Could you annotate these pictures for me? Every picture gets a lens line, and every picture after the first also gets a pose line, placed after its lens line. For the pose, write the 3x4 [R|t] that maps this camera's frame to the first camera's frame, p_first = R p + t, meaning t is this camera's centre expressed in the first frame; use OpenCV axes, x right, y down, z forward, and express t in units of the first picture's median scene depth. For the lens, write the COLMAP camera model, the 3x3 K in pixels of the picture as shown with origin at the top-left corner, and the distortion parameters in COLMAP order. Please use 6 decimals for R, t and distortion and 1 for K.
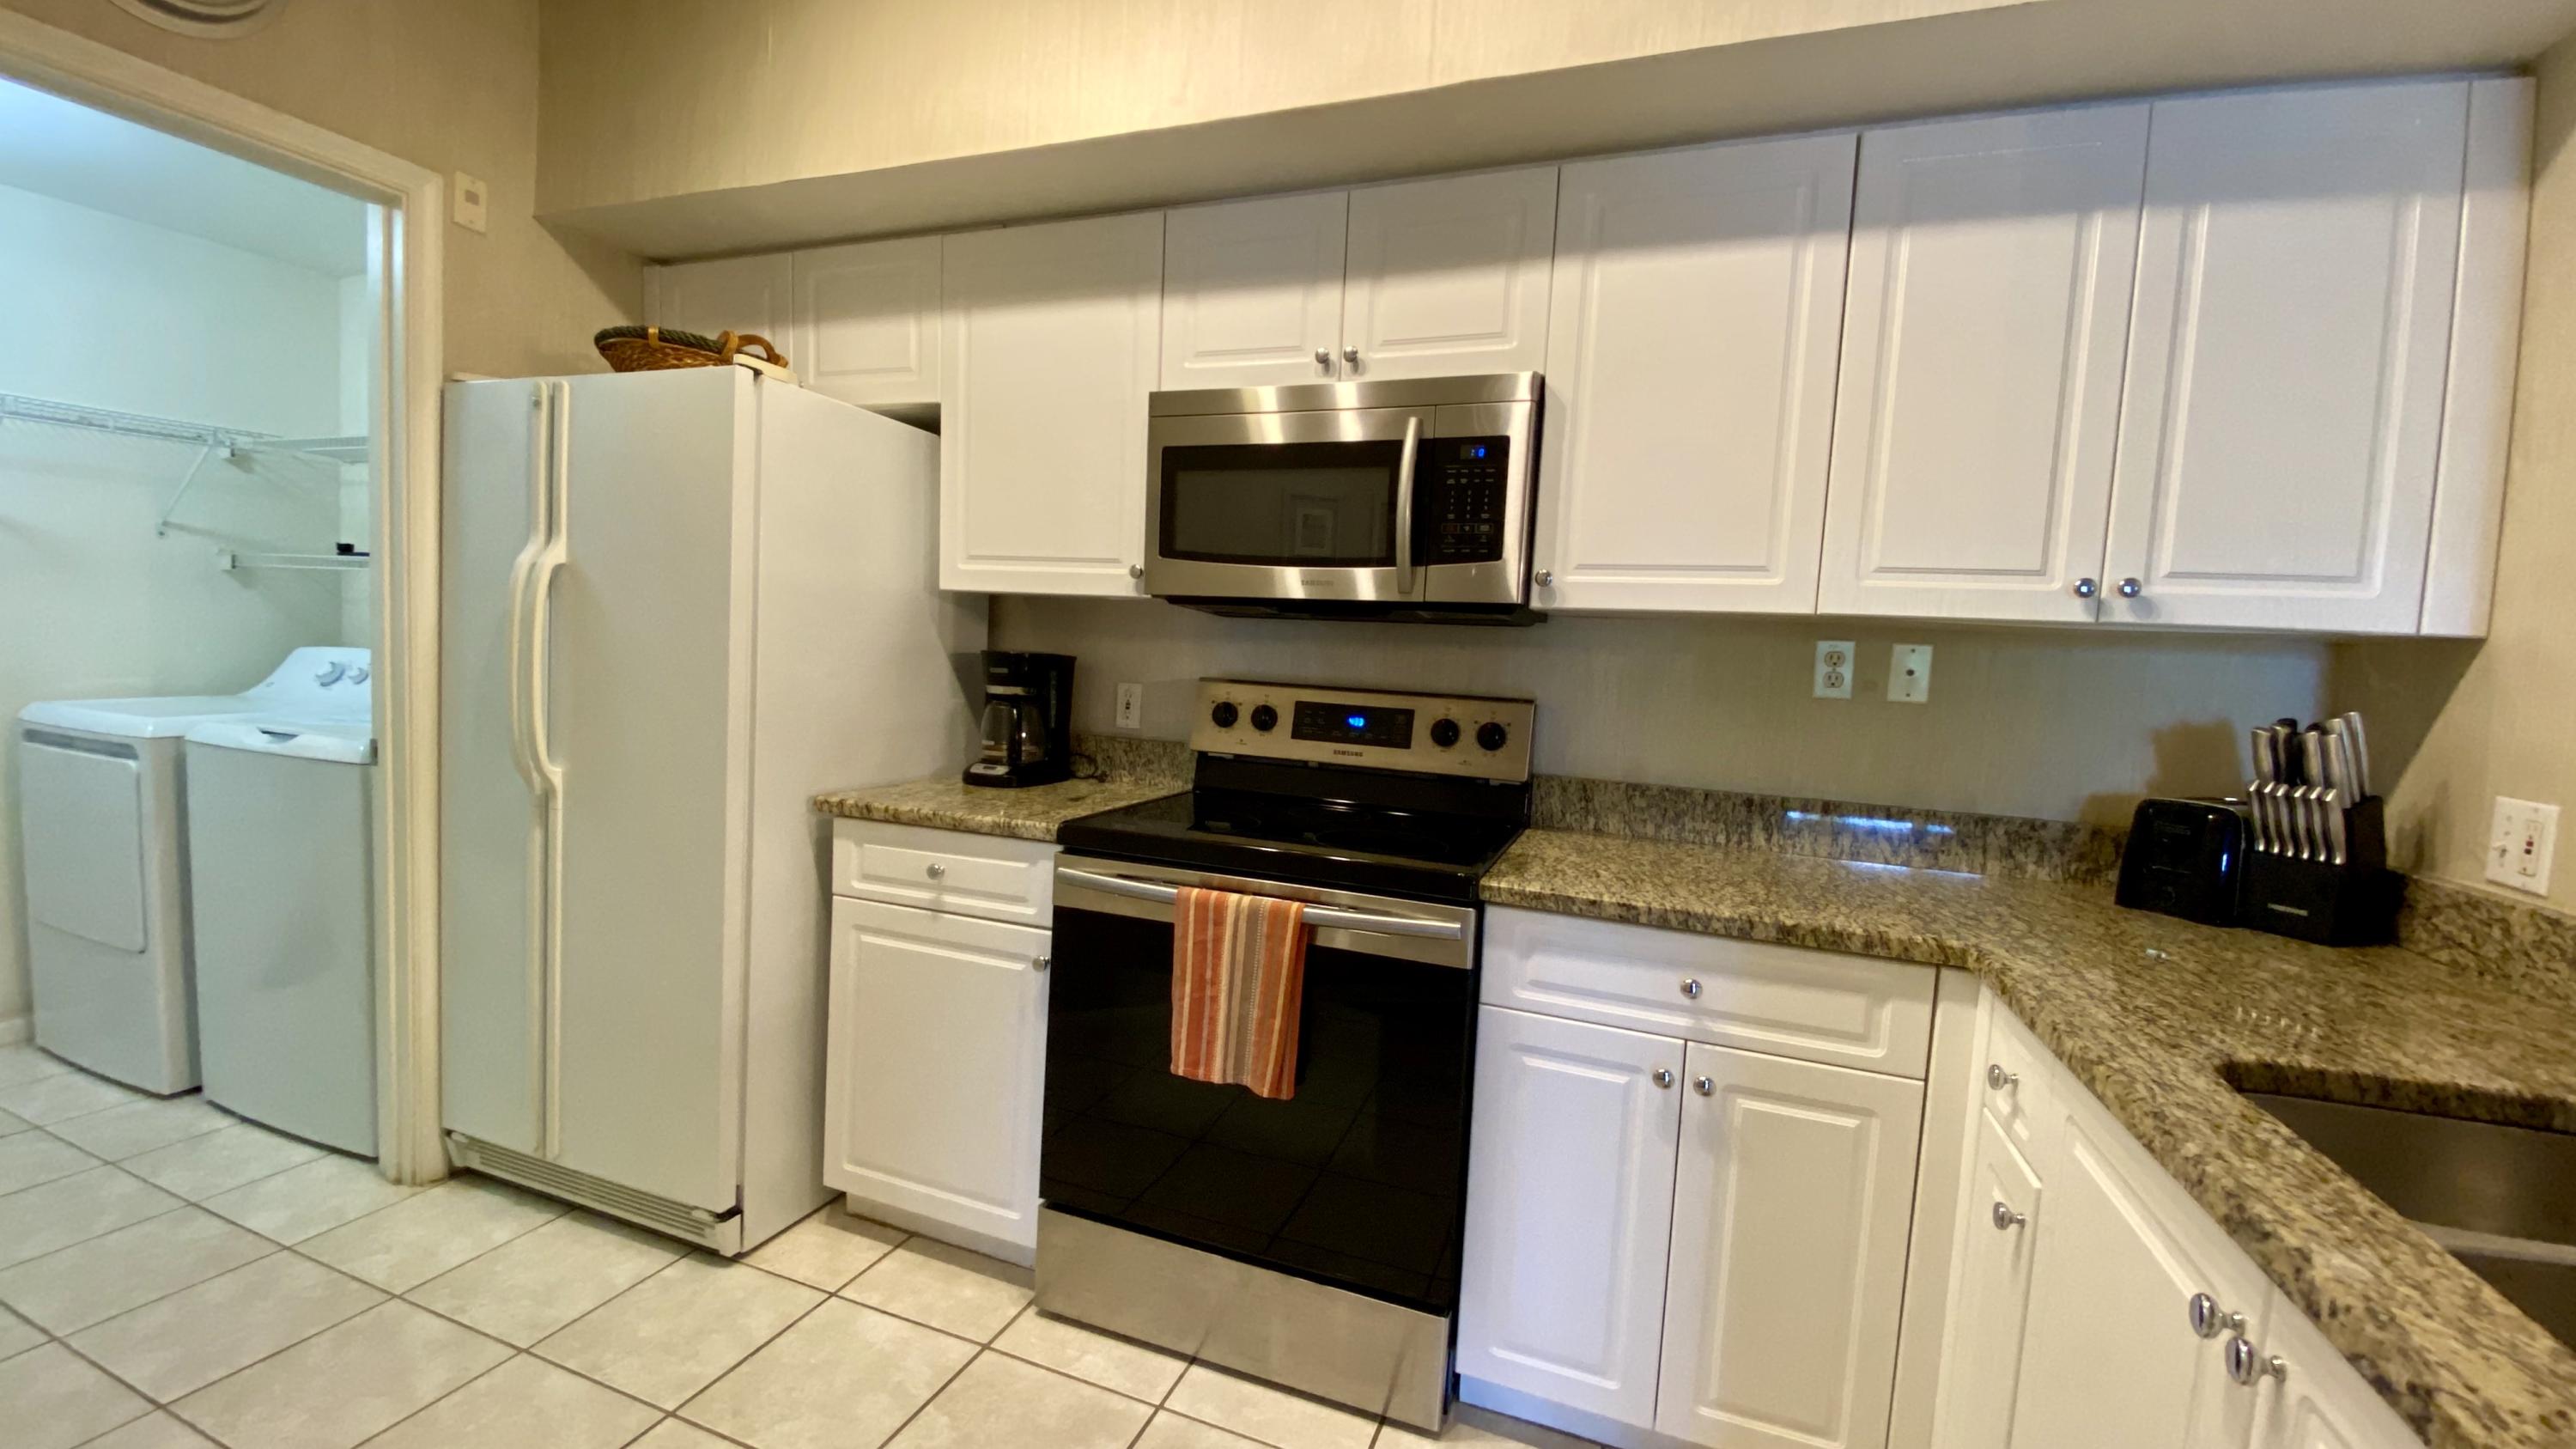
lens RADIAL K [[1119.9, 0, 1286.2], [0, 1119.9, 724.6], [0, 0, 1]] dist [0.002835, -0.000461]
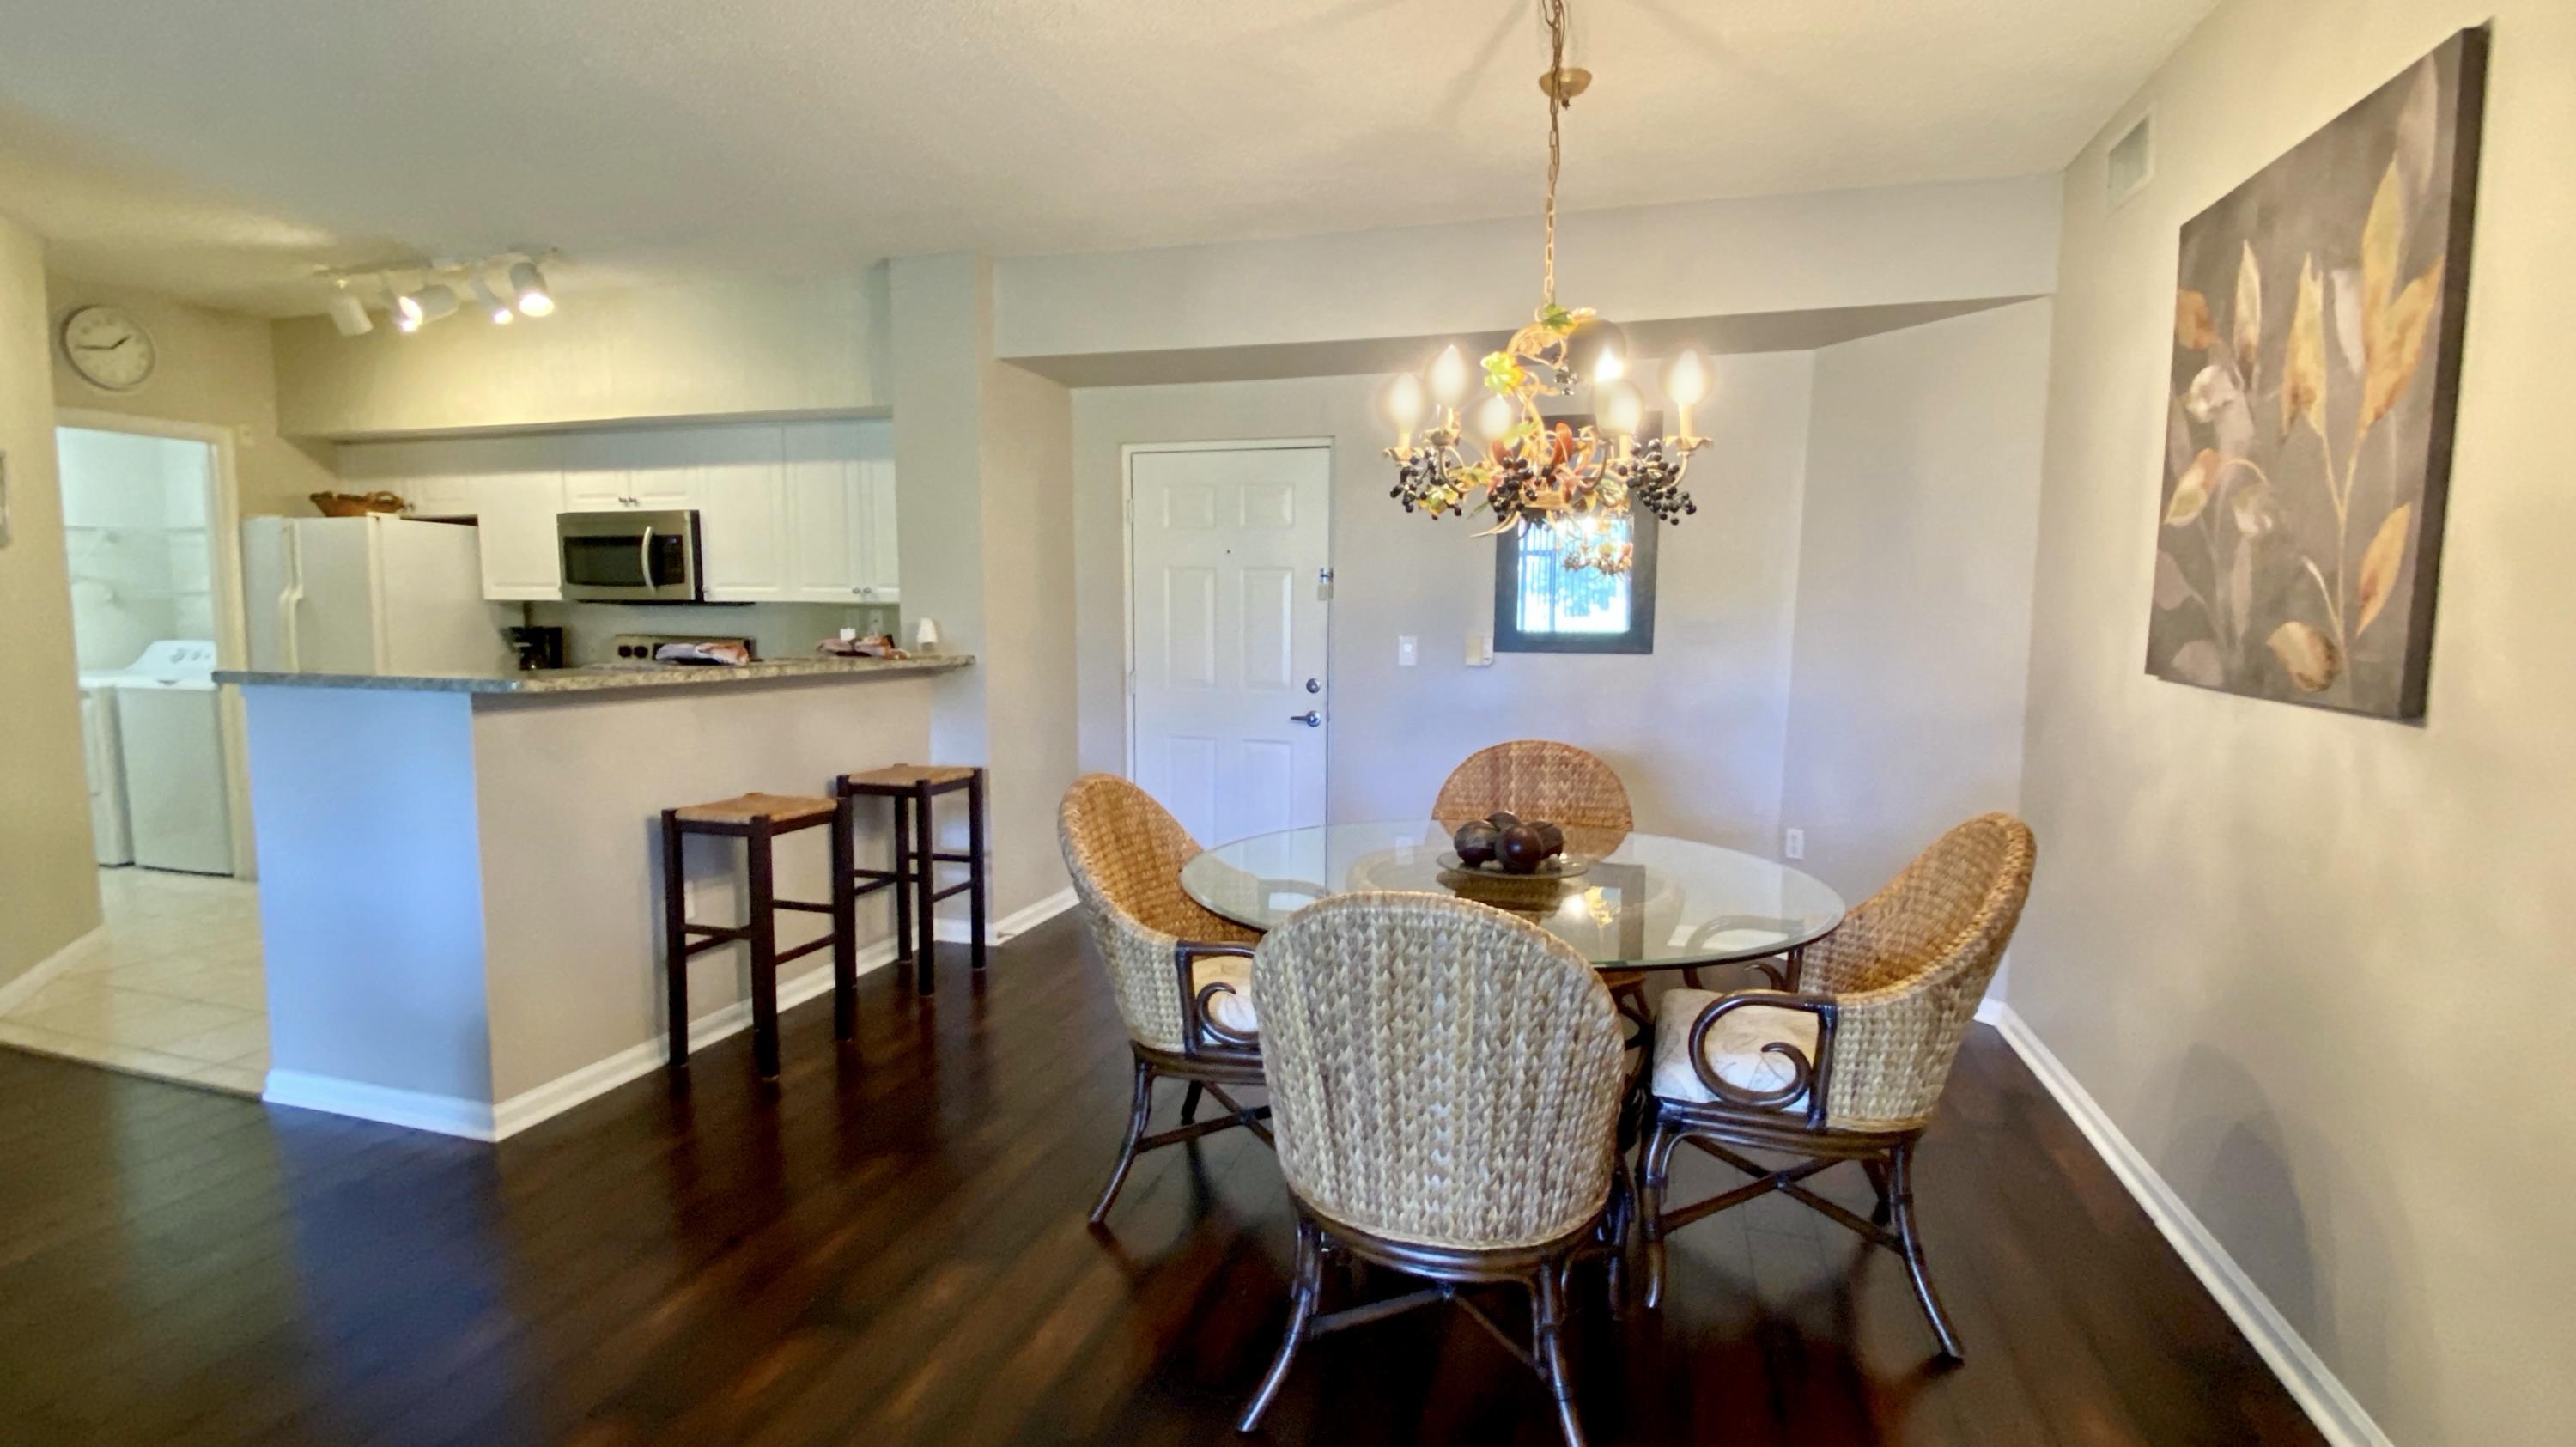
lens RADIAL K [[1221.2, 0, 1273.0], [0, 1221.2, 731.4], [0, 0, 1]] dist [-0.000835, -0.000291]
pose [[0.995962, -0.048234, 0.075716, 1.224071], [0.045661, 0.998331, 0.035352, 0.143509], [-0.077295, -0.031752, 0.996503, -1.783698]]
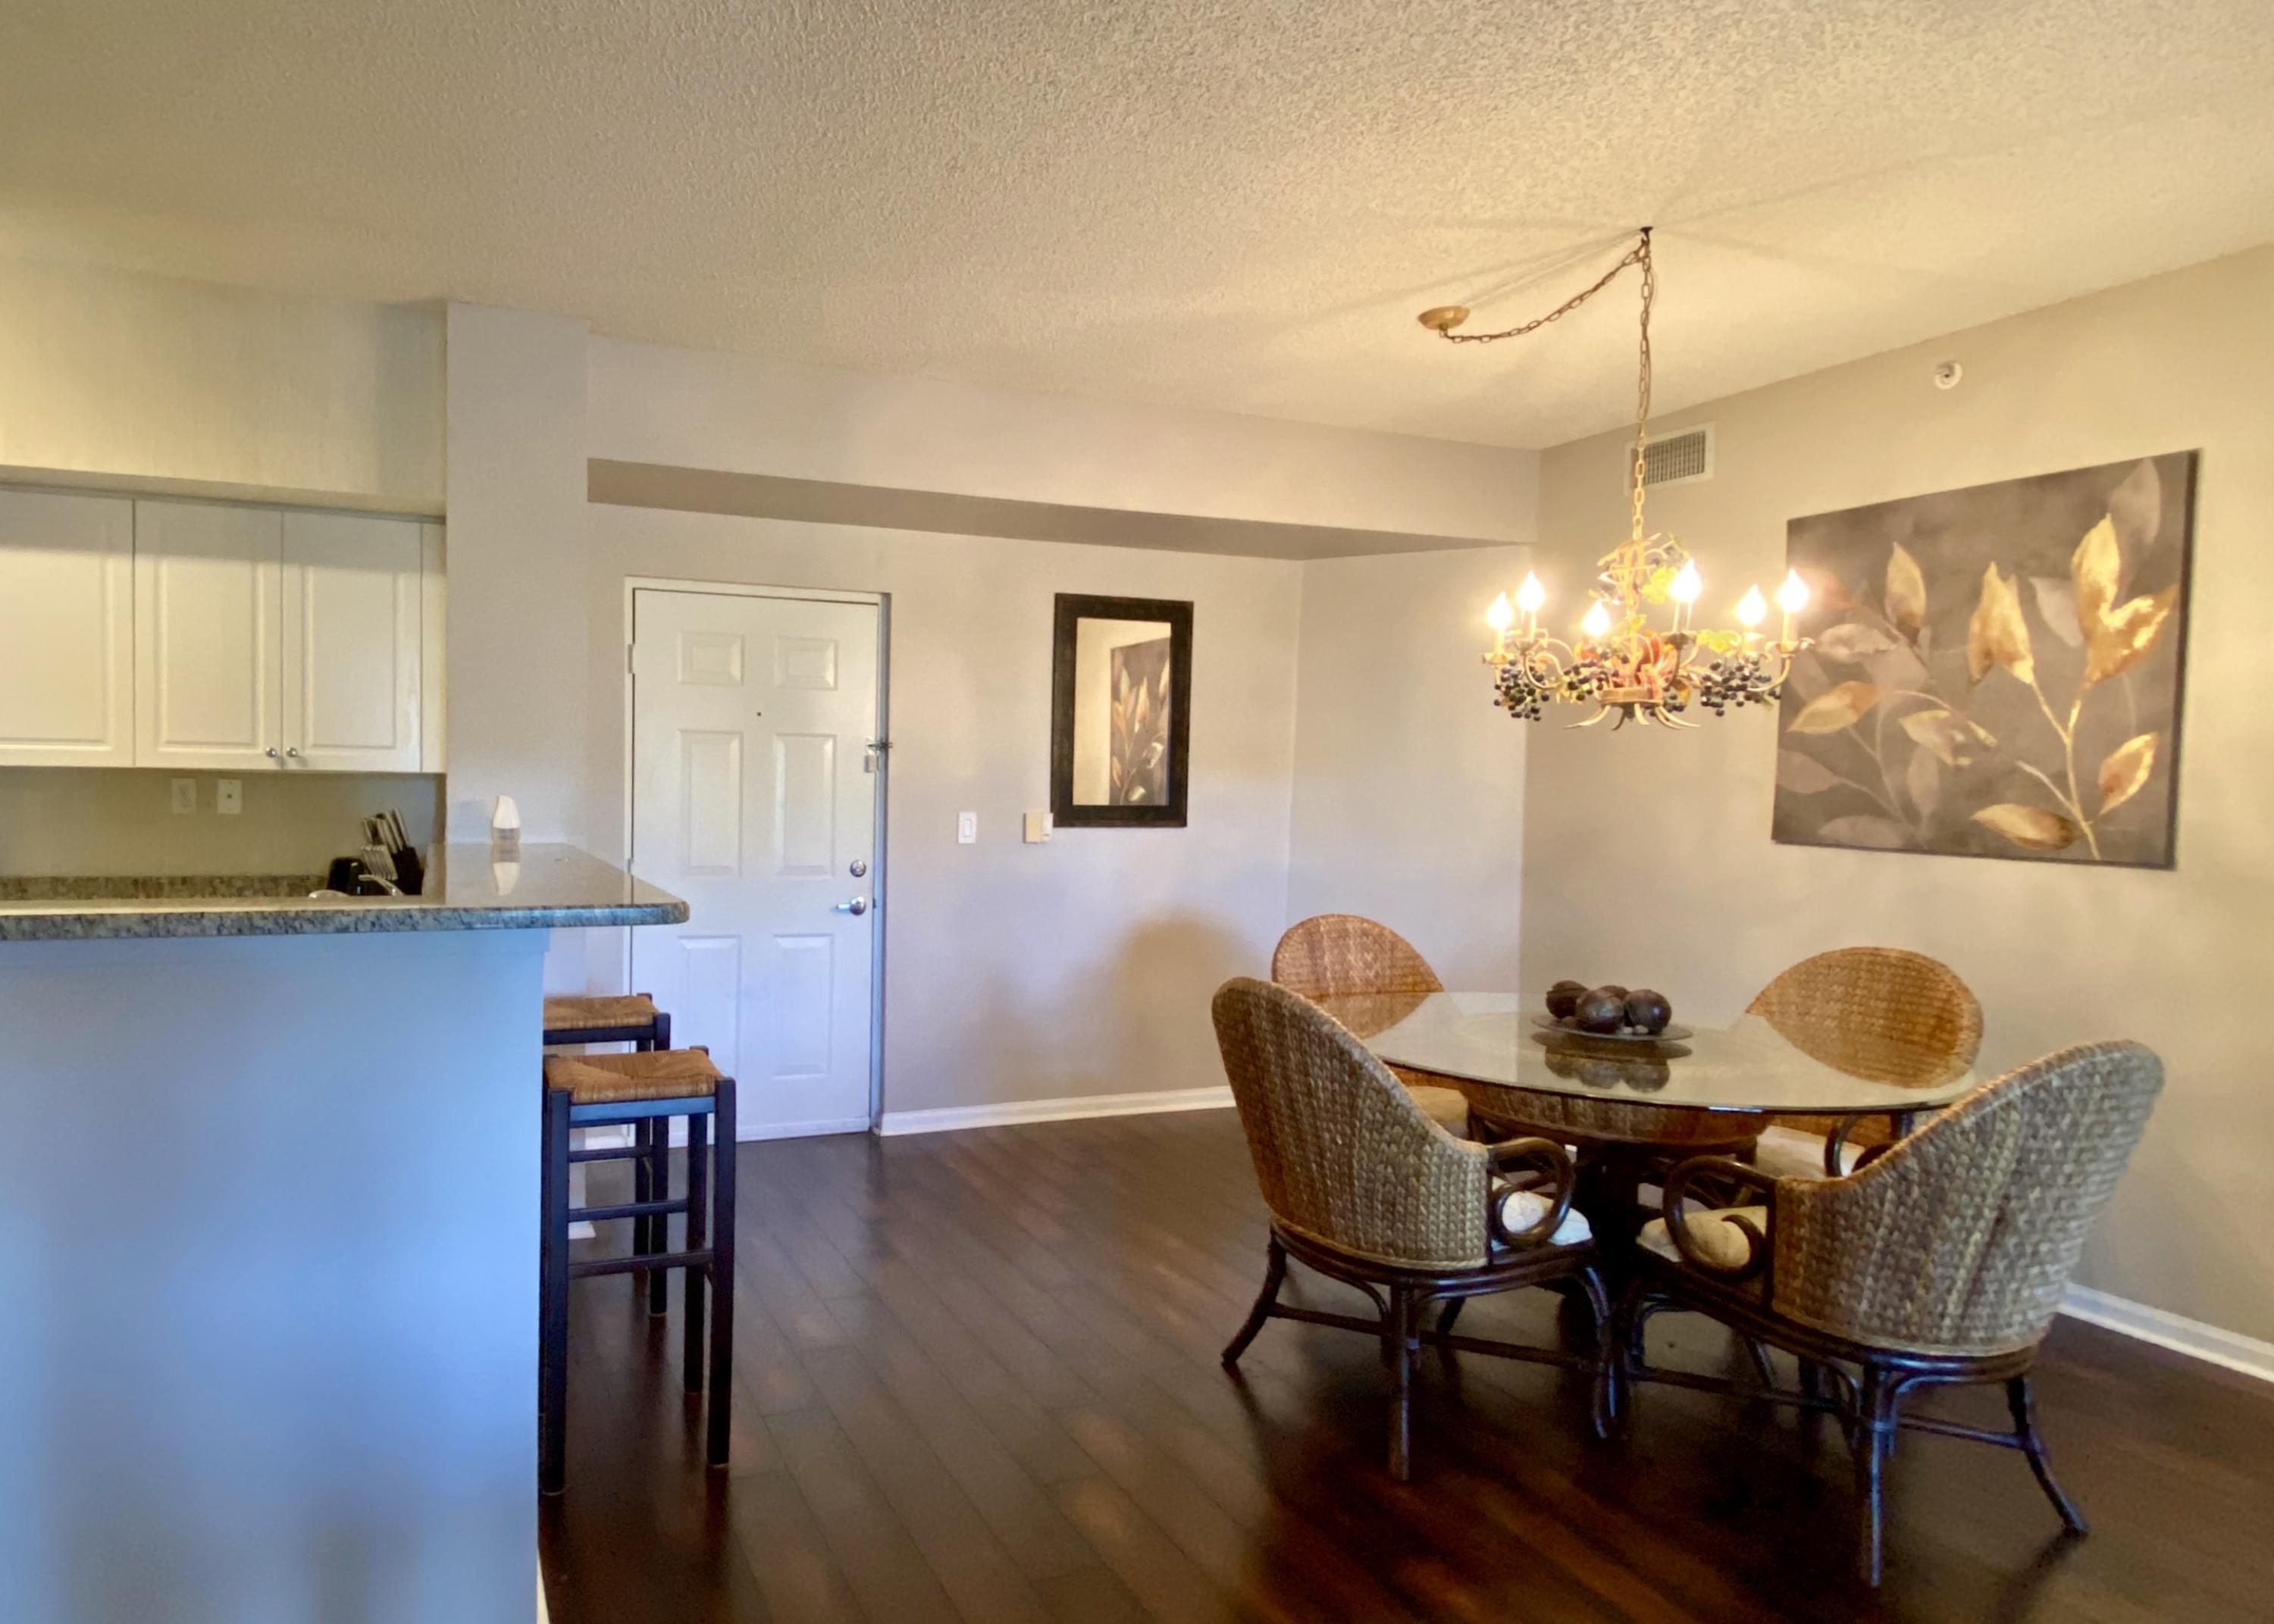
lens RADIAL K [[1310.5, 0, 950.5], [0, 1310.5, 829.1], [0, 0, 1]] dist [-0.016859, -0.000806]
pose [[0.755948, -0.060033, 0.651873, 0.092622], [0.066899, 0.997657, 0.014299, 0.047104], [-0.651204, 0.032800, 0.758193, -1.199518]]
